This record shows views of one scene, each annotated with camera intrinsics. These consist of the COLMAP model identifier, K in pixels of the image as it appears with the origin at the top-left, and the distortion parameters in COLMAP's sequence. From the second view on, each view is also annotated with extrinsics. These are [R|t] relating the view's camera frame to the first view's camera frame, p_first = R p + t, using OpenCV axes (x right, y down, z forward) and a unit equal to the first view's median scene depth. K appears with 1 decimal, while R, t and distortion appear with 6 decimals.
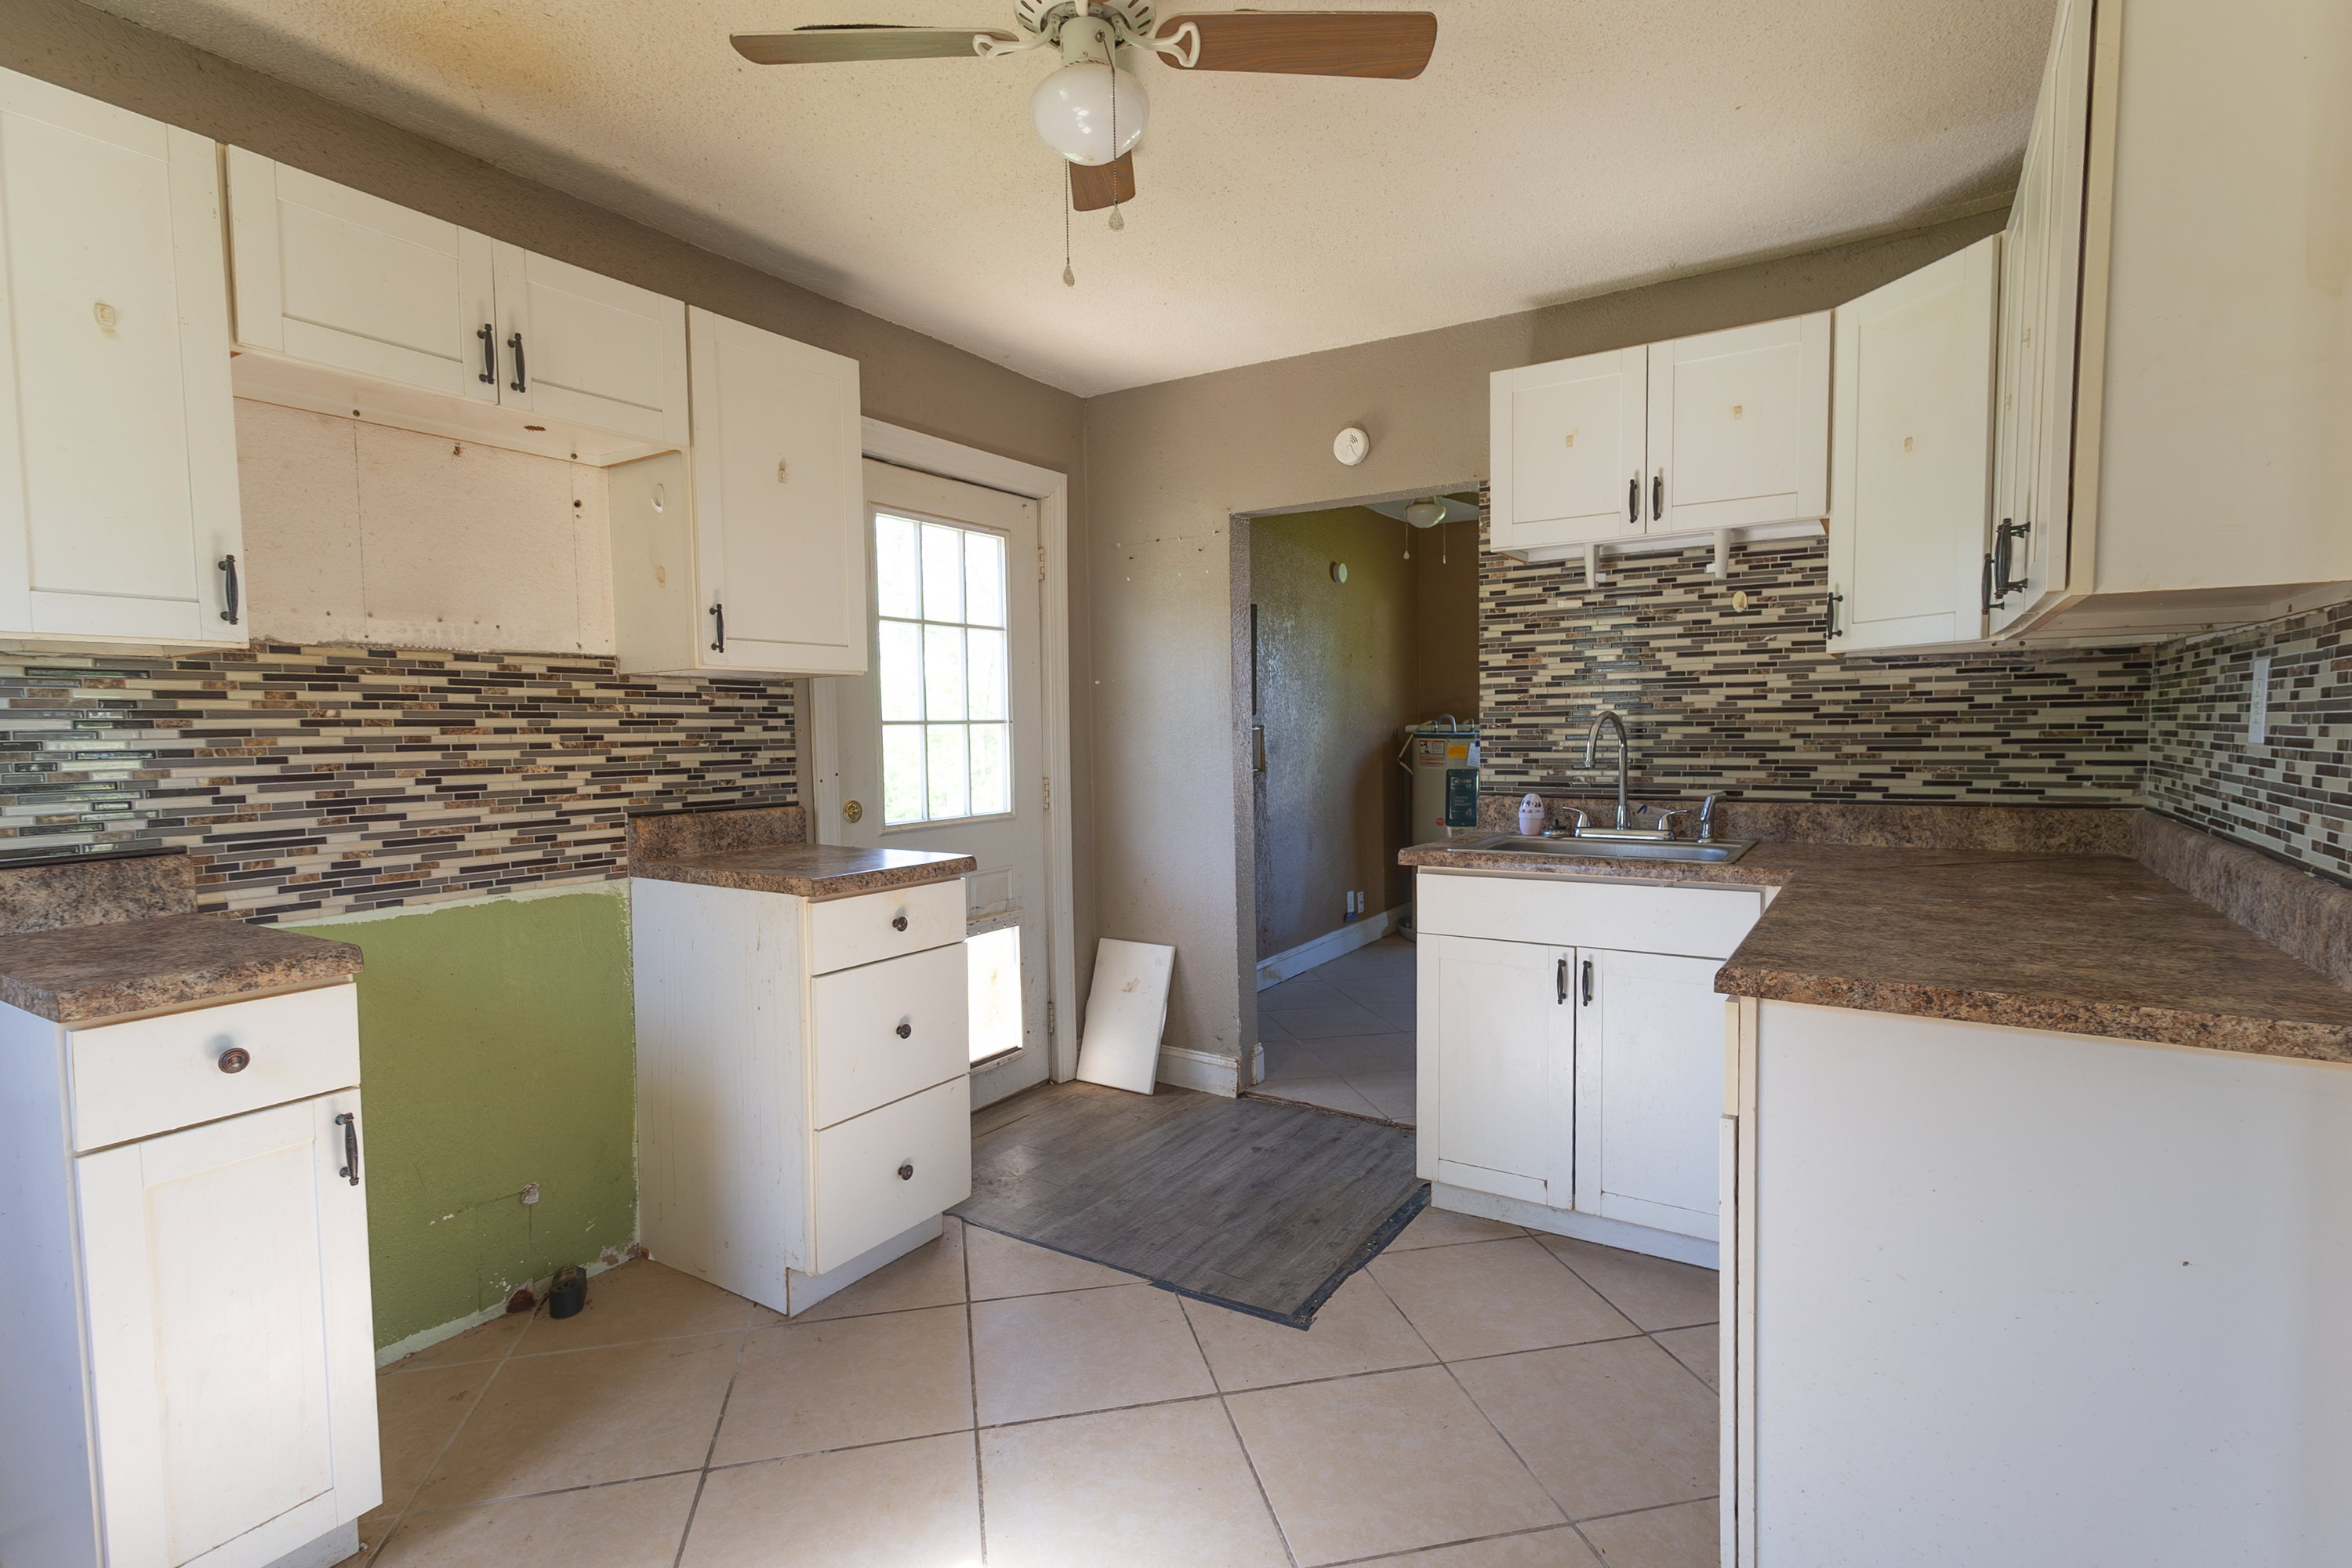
lens RADIAL K [[1158.2, 0, 1176.0], [0, 1158.2, 784.0], [0, 0, 1]] dist [0.003366, -0.000035]
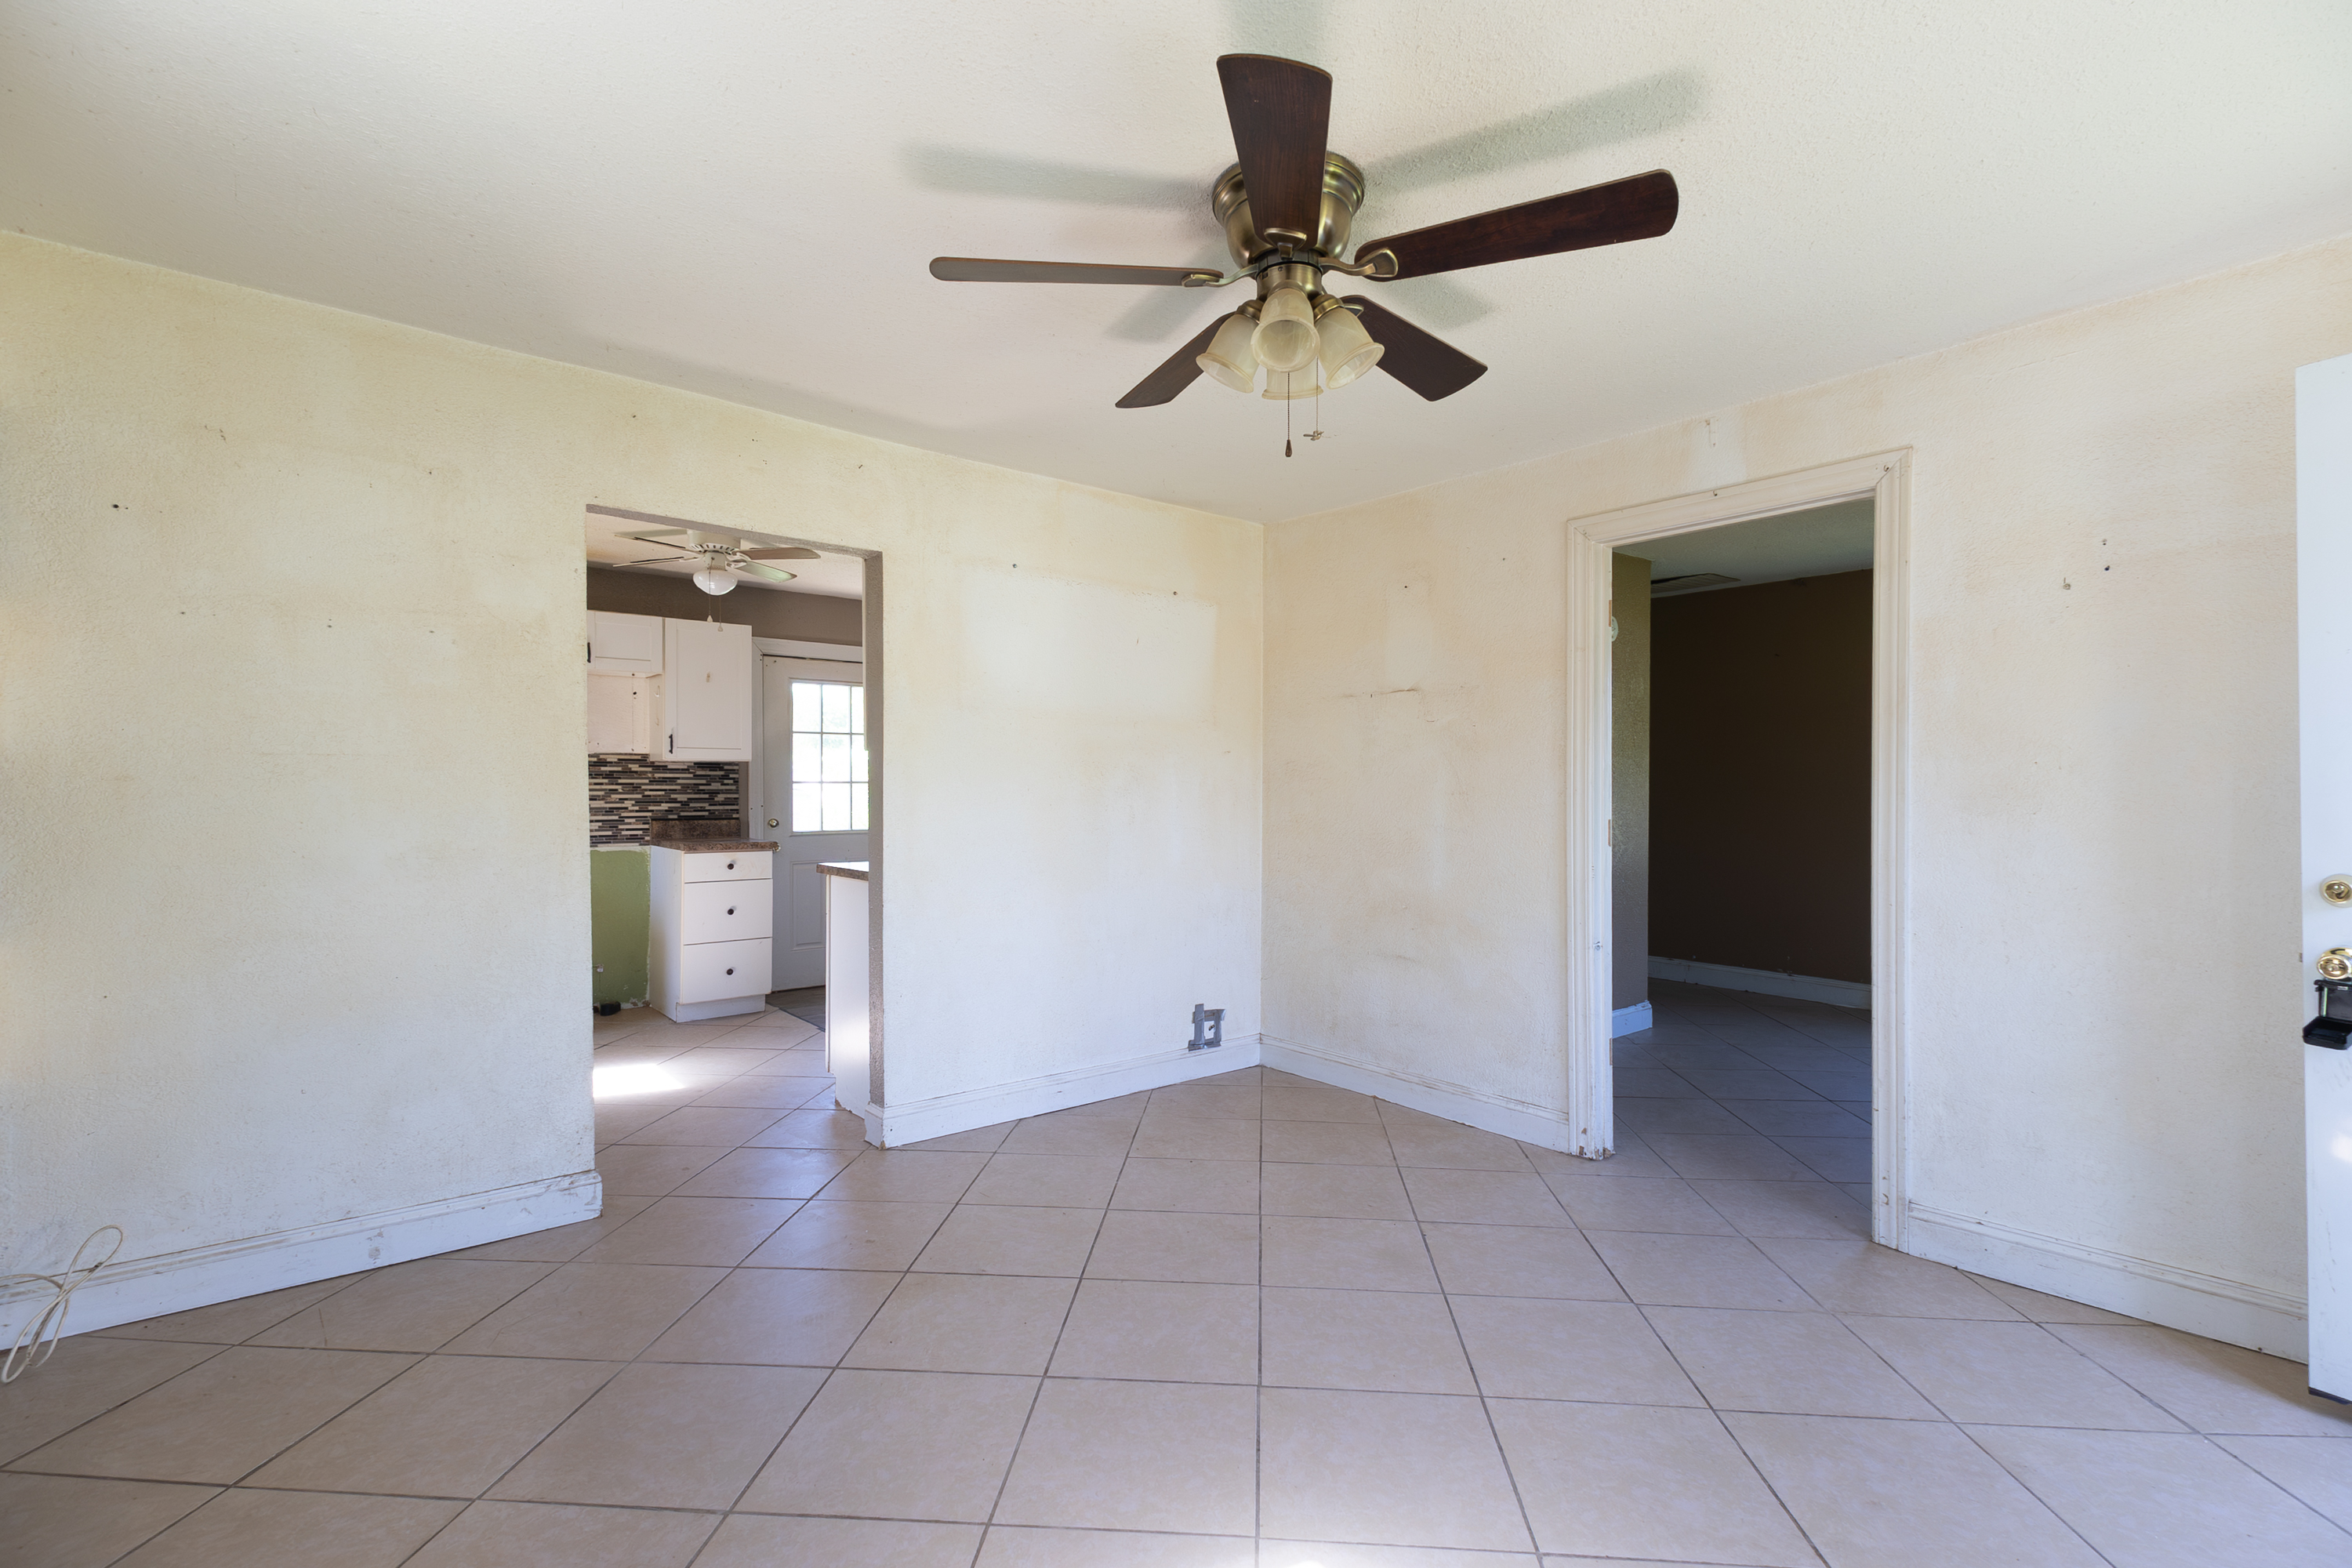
lens RADIAL K [[1106.5, 0, 1176.7], [0, 1106.5, 775.4], [0, 0, 1]] dist [0.005971, -0.000657]
pose [[0.950600, 0.009260, -0.310279, 1.272279], [-0.027299, 0.998176, -0.053845, 0.029396], [0.309215, 0.059655, 0.949119, -0.849740]]
